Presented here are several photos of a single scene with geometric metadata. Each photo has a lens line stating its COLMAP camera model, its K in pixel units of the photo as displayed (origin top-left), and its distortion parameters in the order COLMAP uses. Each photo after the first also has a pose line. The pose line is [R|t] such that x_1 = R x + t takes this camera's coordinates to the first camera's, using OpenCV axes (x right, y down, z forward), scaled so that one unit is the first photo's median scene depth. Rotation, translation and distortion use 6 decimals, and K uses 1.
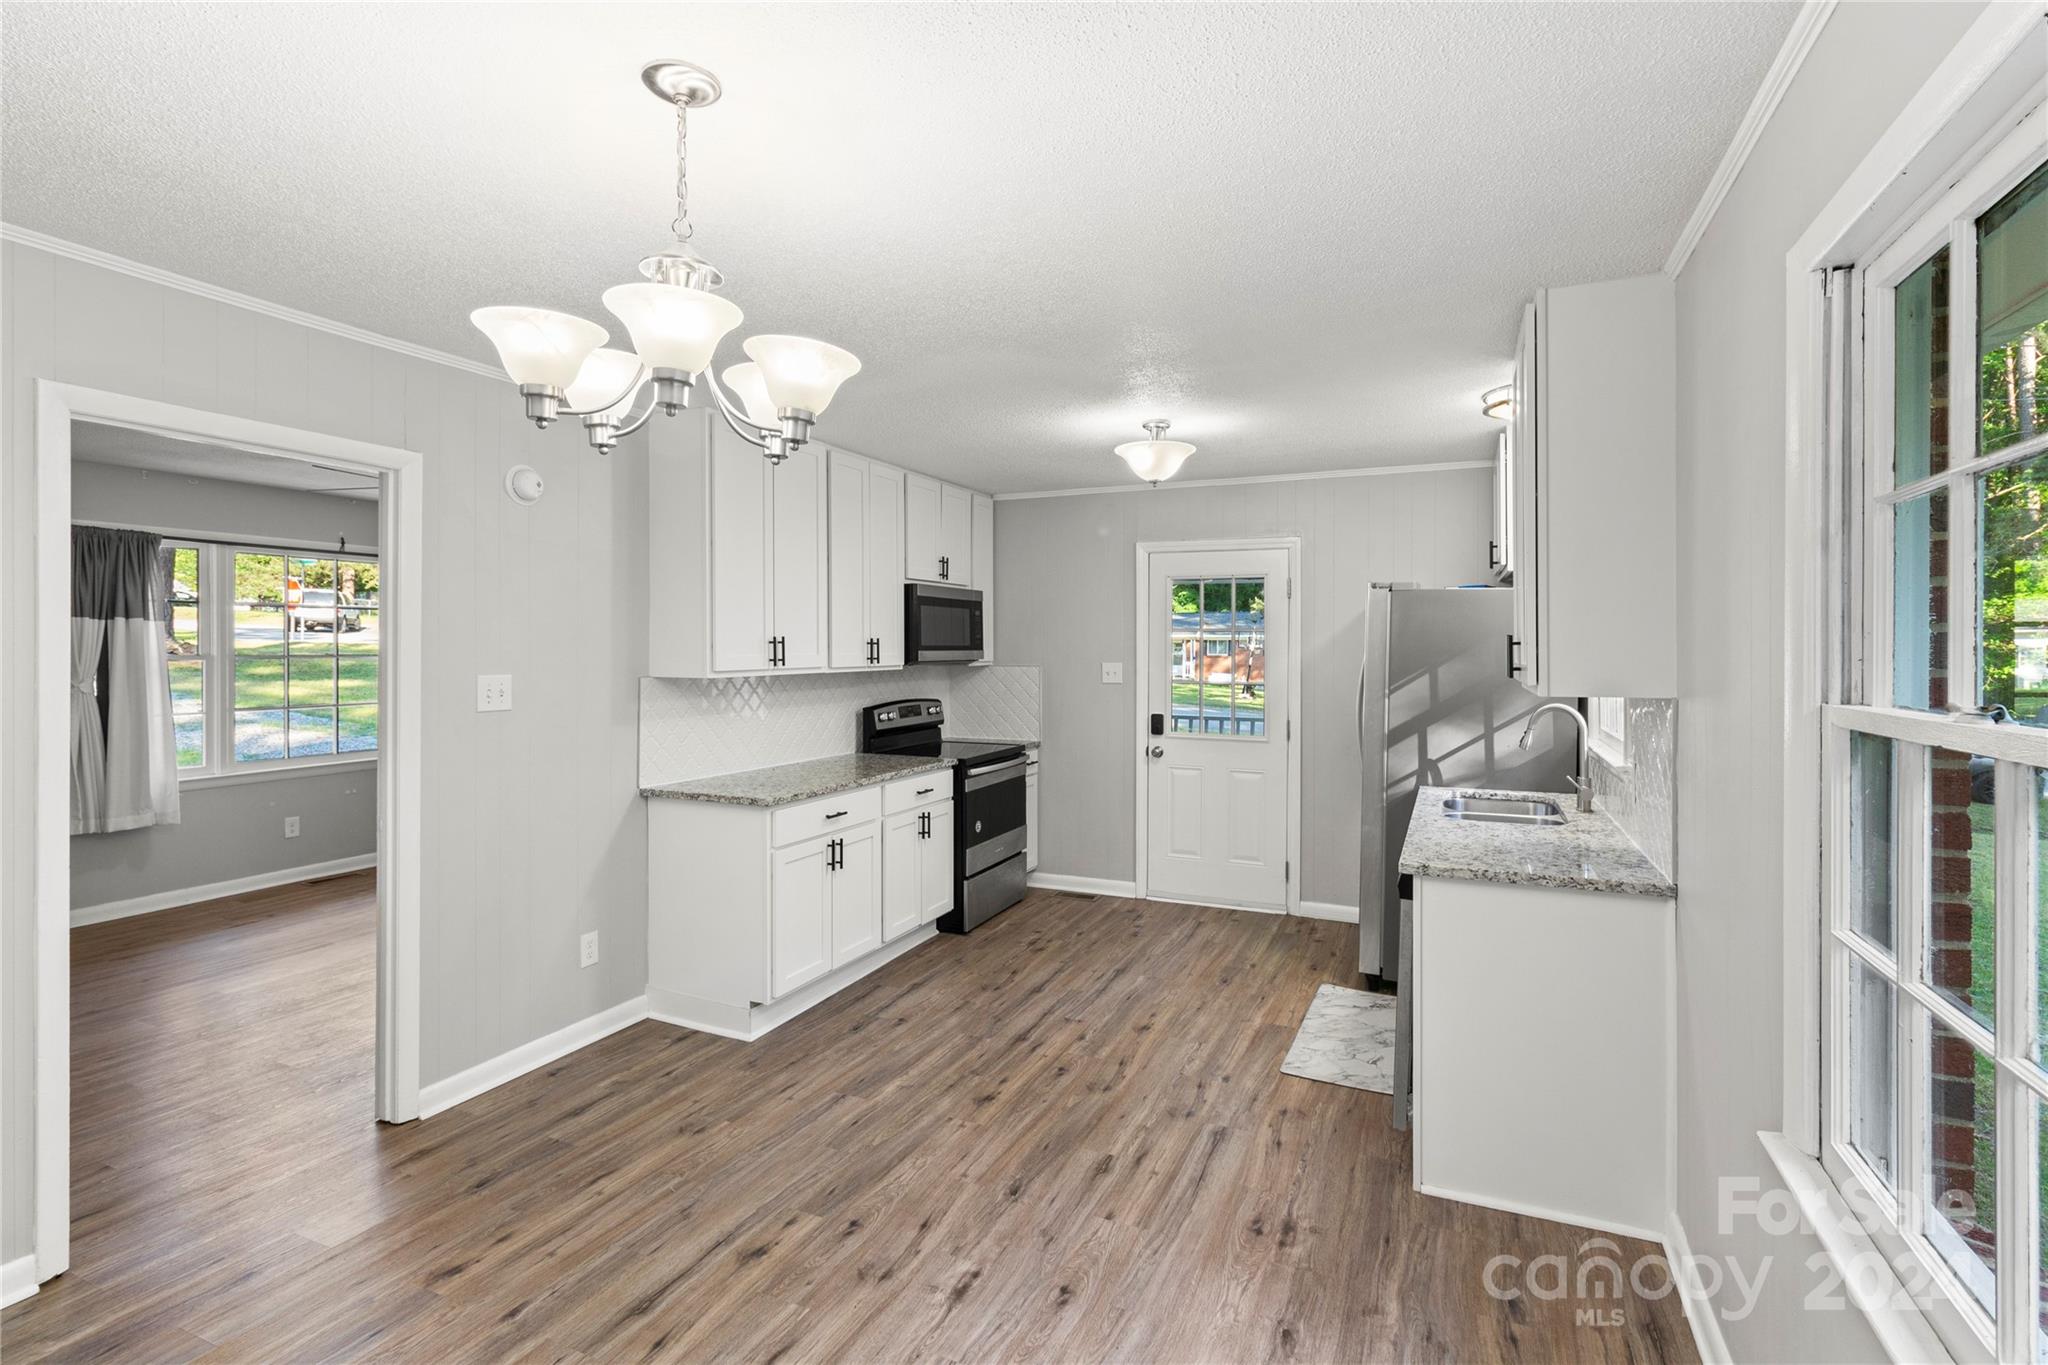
lens RADIAL K [[954.5, 0, 1035.8], [0, 954.5, 643.6], [0, 0, 1]] dist [0.000436, -0.000091]
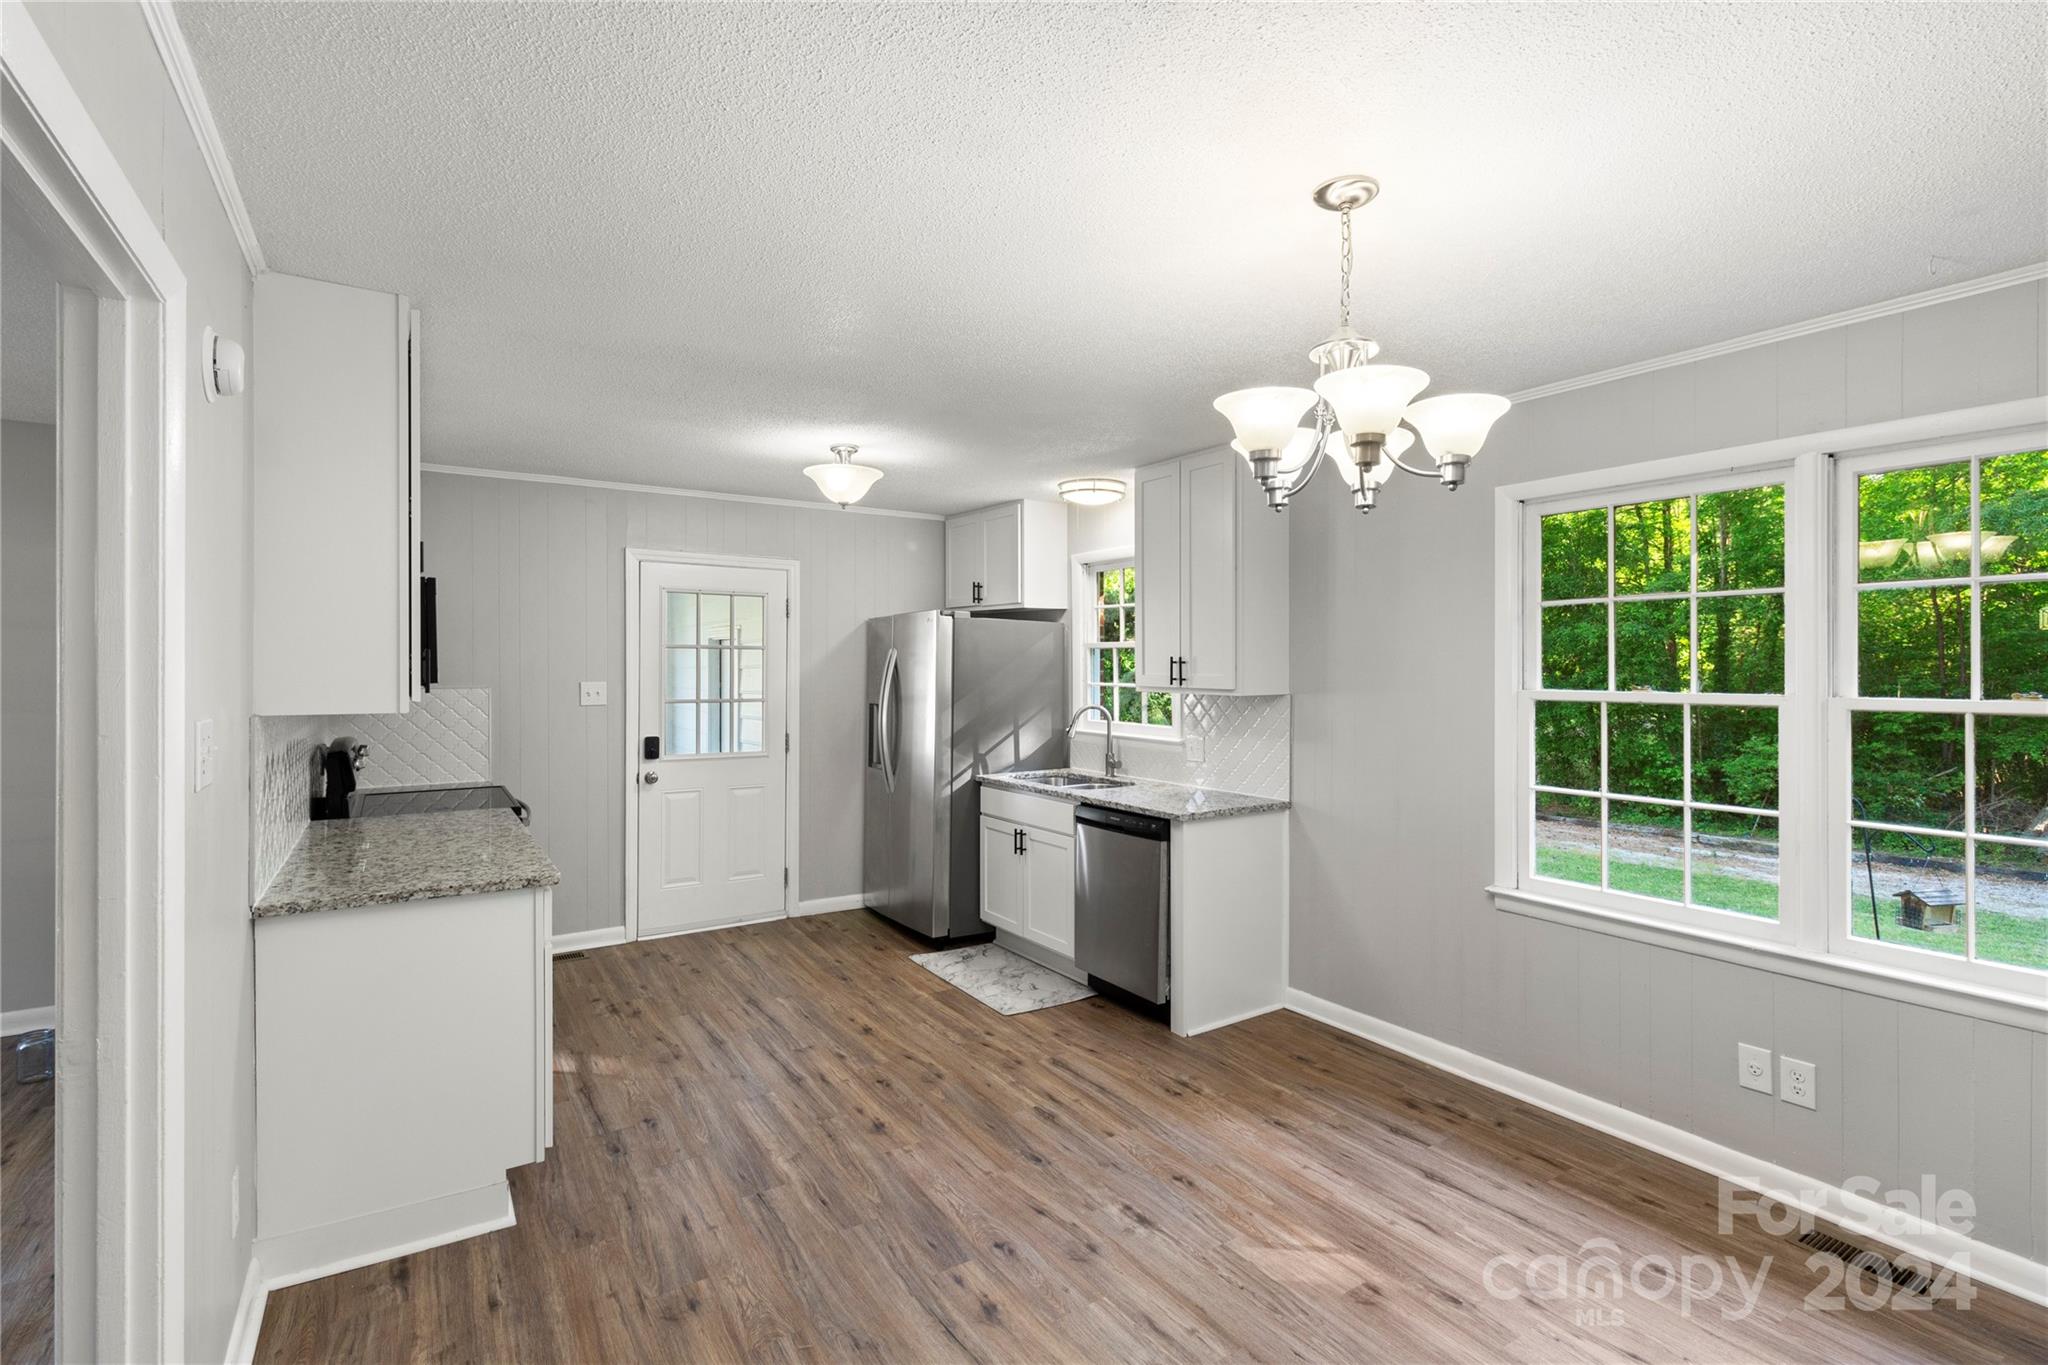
lens RADIAL K [[946.1, 0, 1042.7], [0, 946.1, 665.6], [0, 0, 1]] dist [0.001892, 0.000237]
pose [[0.535026, -0.001313, 0.844834, -0.678308], [-0.004553, 0.999980, 0.004437, -0.000744], [-0.844823, -0.006221, 0.535009, 0.297196]]
